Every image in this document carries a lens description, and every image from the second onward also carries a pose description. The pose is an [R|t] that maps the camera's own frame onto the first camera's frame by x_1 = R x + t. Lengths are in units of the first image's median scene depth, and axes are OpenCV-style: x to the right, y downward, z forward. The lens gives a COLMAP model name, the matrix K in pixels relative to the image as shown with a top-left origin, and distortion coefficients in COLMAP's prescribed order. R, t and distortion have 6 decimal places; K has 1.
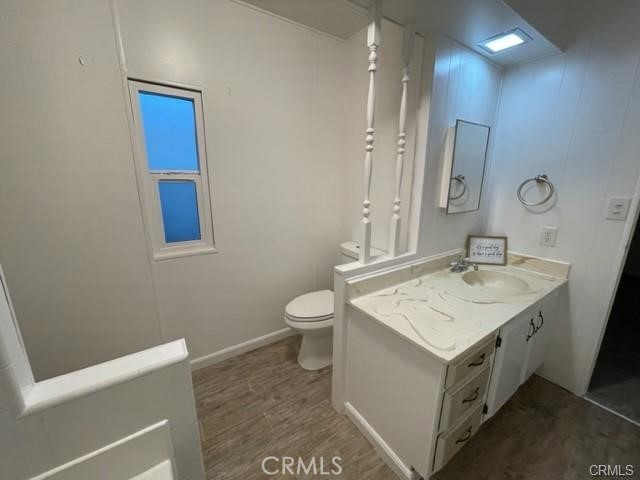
lens RADIAL K [[255.7, 0, 320.0], [0, 255.7, 240.0], [0, 0, 1]] dist [0.000093, 0.000075]
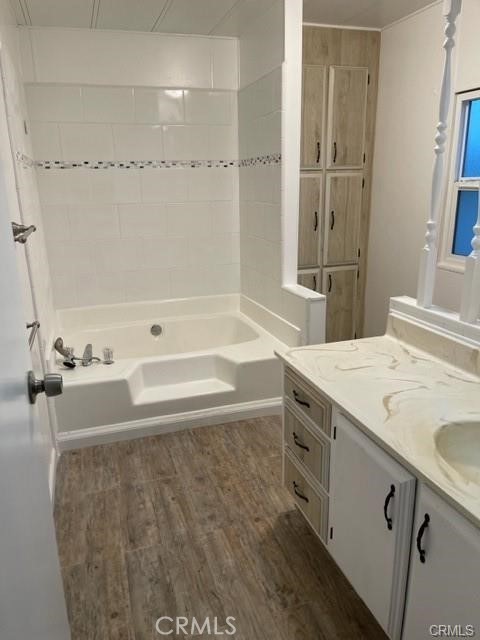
lens RADIAL K [[483.9, 0, 240.0], [0, 483.9, 320.0], [0, 0, 1]] dist [0.091960, -0.115598]
pose [[-0.279148, 0.257278, -0.925140, 1.708987], [-0.209061, 0.924045, 0.320055, -0.223287], [0.937214, 0.282753, -0.204158, 0.834182]]
